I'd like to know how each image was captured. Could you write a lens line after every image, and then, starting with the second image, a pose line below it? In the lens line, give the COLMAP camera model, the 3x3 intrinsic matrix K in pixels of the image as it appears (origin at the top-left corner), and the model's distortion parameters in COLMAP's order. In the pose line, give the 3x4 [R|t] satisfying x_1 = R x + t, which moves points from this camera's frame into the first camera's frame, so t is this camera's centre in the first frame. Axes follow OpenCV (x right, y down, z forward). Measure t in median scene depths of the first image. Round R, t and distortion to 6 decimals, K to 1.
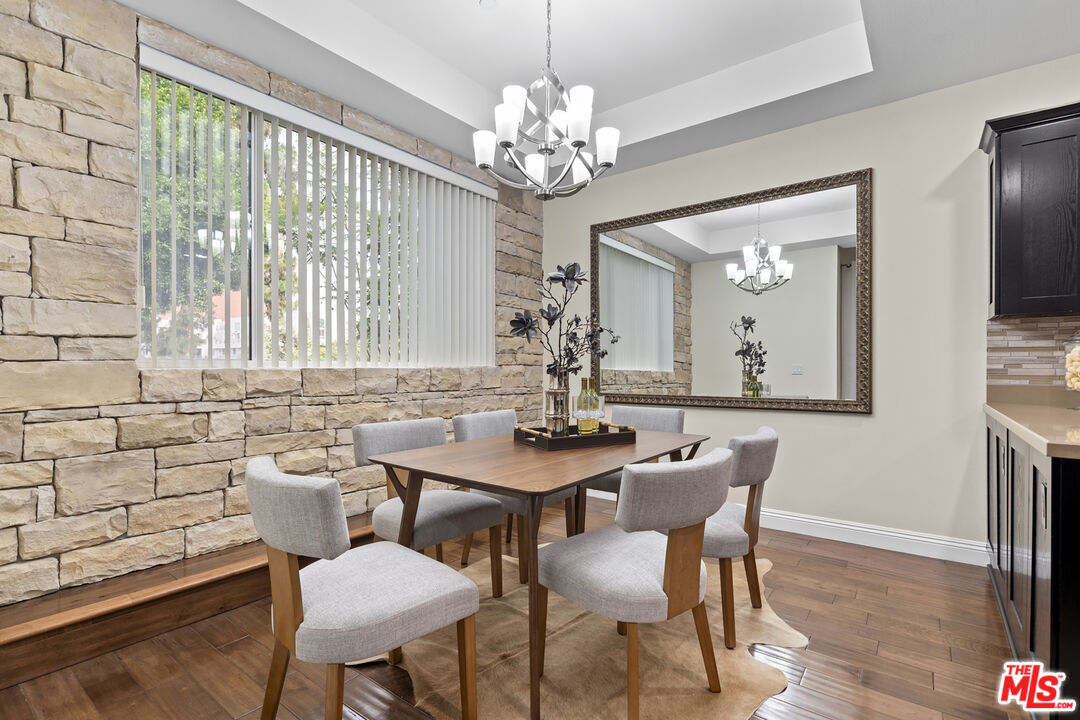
lens RADIAL K [[500.9, 0, 539.5], [0, 500.9, 373.7], [0, 0, 1]] dist [-0.000451, -0.000017]
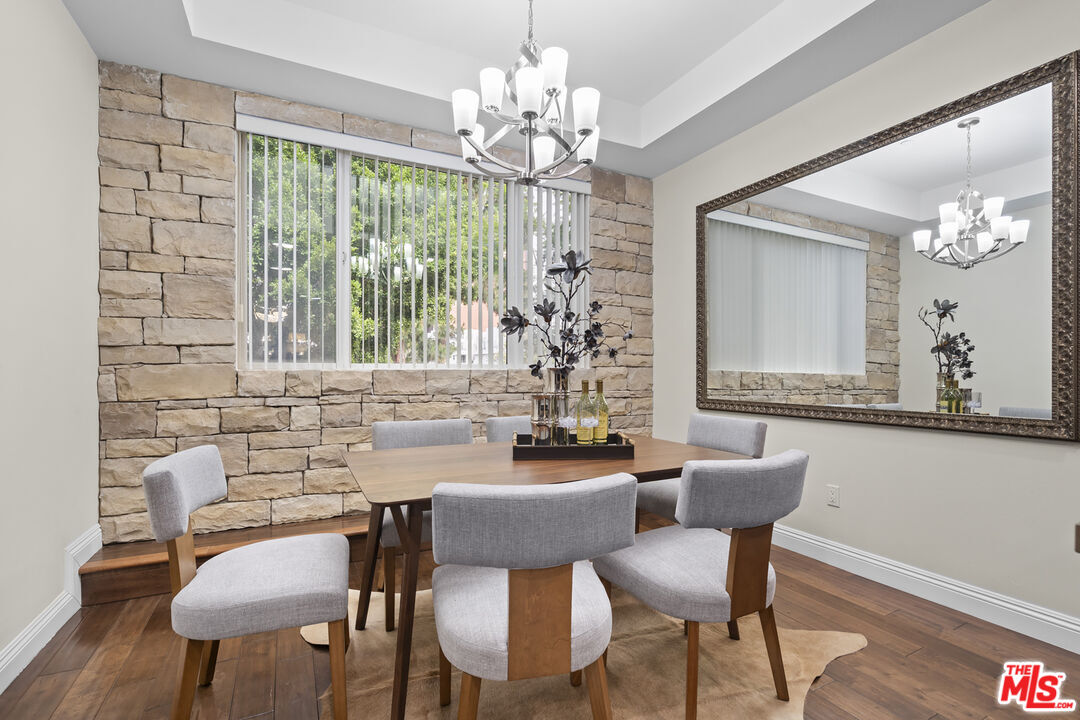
lens RADIAL K [[493.2, 0, 539.4], [0, 493.2, 375.0], [0, 0, 1]] dist [-0.000958, 0.000284]
pose [[0.901713, 0.003919, -0.432318, 0.395142], [-0.005209, 0.999985, -0.001801, 0.001082], [0.432304, 0.003876, 0.901719, 0.188688]]
